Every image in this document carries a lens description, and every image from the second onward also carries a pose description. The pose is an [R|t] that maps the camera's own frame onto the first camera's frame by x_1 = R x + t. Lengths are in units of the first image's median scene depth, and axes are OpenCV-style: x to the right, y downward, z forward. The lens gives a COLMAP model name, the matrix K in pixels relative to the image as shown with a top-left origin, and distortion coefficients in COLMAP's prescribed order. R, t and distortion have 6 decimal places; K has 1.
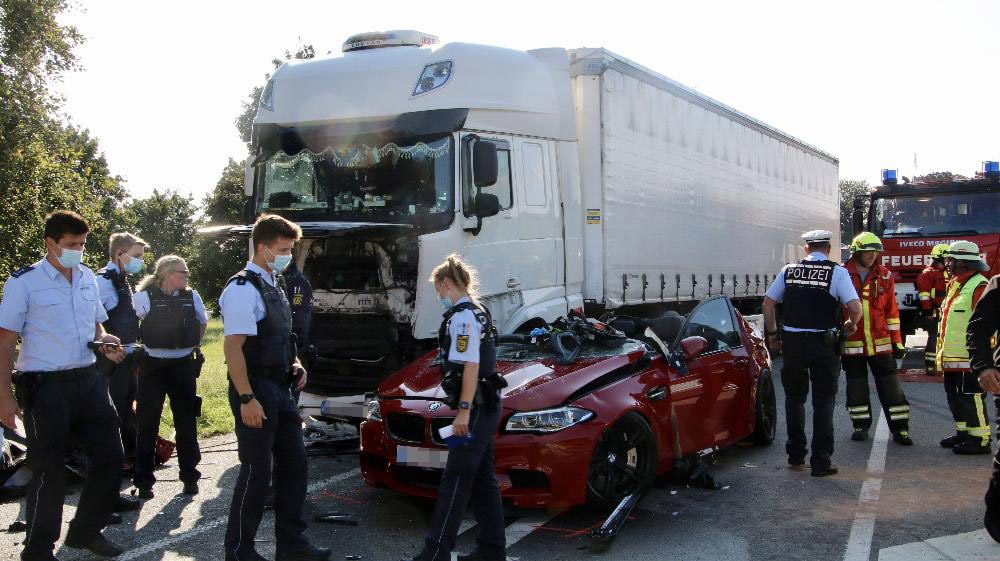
lens RADIAL K [[1093.1, 0, 501.4], [0, 1093.1, 288.1], [0, 0, 1]] dist [0.085623, 0.000000]
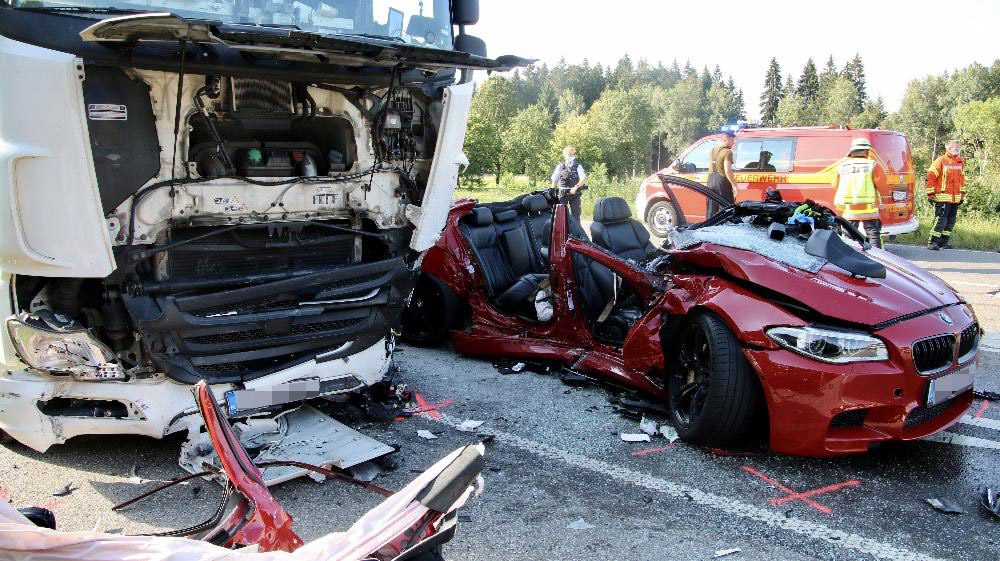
lens RADIAL K [[750.4, 0, 502.8], [0, 750.4, 277.4], [0, 0, 1]] dist [-0.108274, 0.053277]
pose [[0.352871, -0.141570, 0.924900, -0.455629], [0.016925, 0.989291, 0.144969, -0.001160], [-0.935519, -0.035502, 0.351488, 0.784337]]
